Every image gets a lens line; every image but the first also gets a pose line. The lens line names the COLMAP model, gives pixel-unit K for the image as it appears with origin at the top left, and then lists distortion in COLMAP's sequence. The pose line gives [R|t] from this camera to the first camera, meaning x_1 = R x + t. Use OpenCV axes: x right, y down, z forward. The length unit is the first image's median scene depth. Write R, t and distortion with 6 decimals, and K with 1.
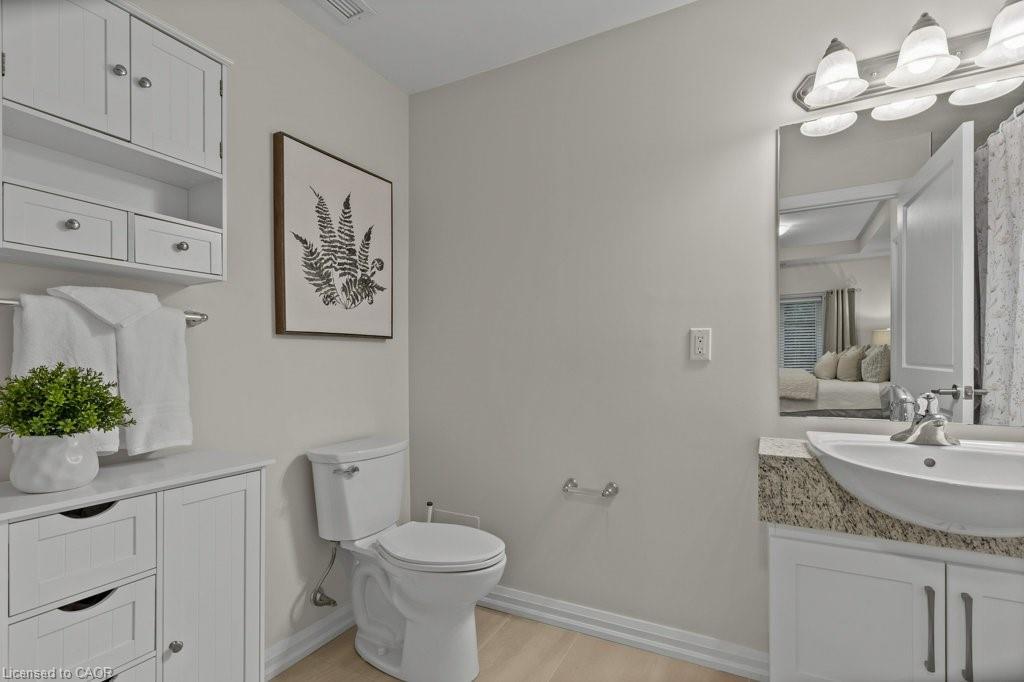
lens RADIAL K [[480.7, 0, 514.3], [0, 480.7, 362.9], [0, 0, 1]] dist [0.002837, 0.000082]
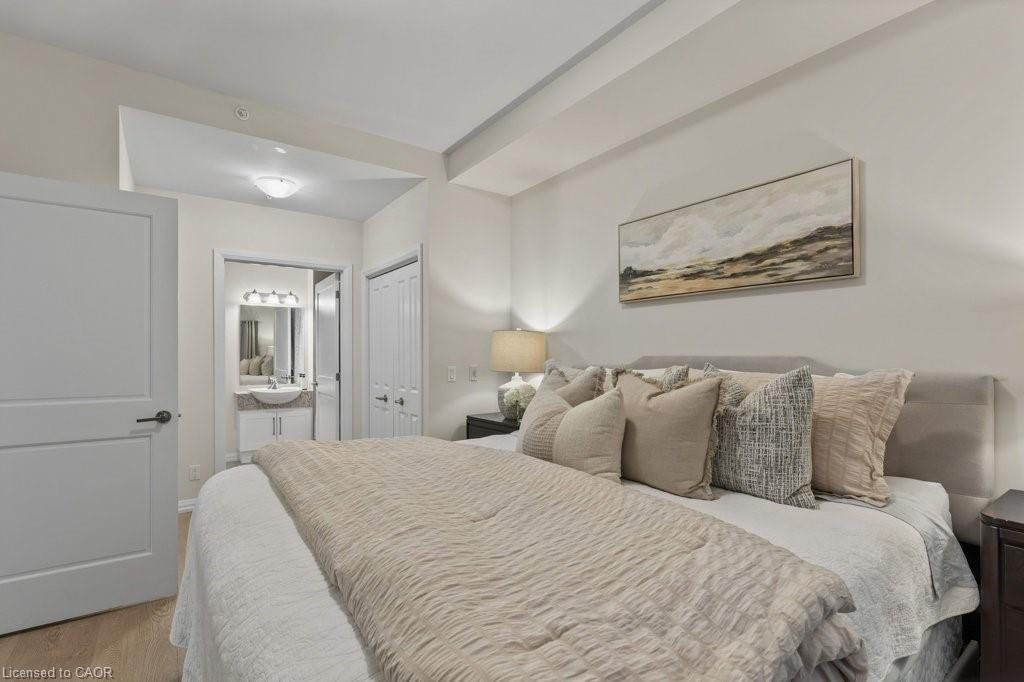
lens RADIAL K [[480.7, 0, 514.3], [0, 480.7, 362.9], [0, 0, 1]] dist [0.002837, 0.000082]
pose [[0.446689, -0.001360, 0.894688, -1.376375], [-0.002859, 0.999992, 0.002948, -0.048867], [-0.894685, -0.003875, 0.446681, -1.917865]]
